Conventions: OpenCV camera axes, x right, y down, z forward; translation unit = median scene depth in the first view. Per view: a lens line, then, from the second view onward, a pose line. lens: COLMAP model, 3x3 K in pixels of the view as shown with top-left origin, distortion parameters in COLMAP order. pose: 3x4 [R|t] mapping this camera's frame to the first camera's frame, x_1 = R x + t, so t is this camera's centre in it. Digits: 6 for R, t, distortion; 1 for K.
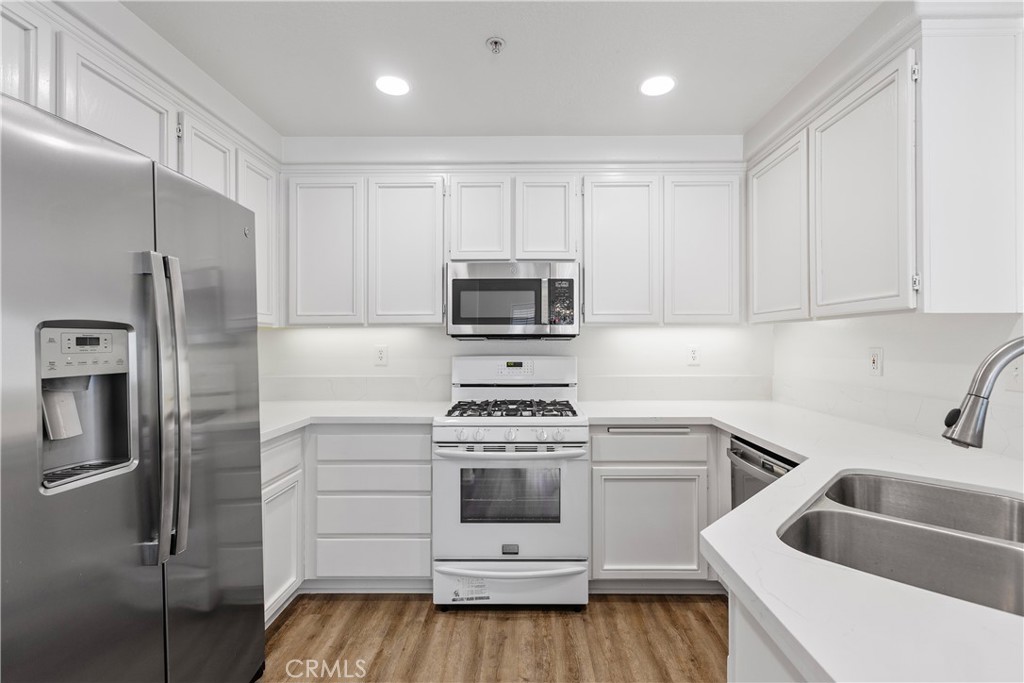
lens RADIAL K [[463.9, 0, 513.8], [0, 463.9, 339.6], [0, 0, 1]] dist [0.001672, -0.000318]
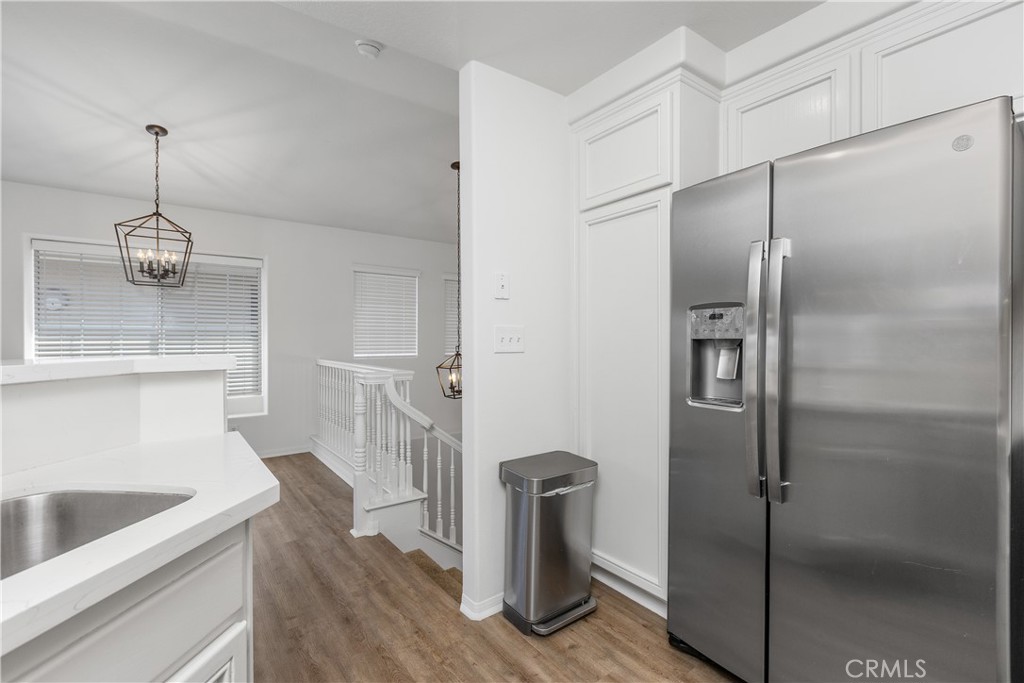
lens RADIAL K [[463.9, 0, 513.8], [0, 463.9, 339.6], [0, 0, 1]] dist [0.001672, -0.000318]
pose [[-0.796676, -0.000836, -0.604407, 0.262828], [0.001627, 0.999992, -0.003527, 0.041686], [0.604405, -0.003793, -0.796668, 0.891596]]
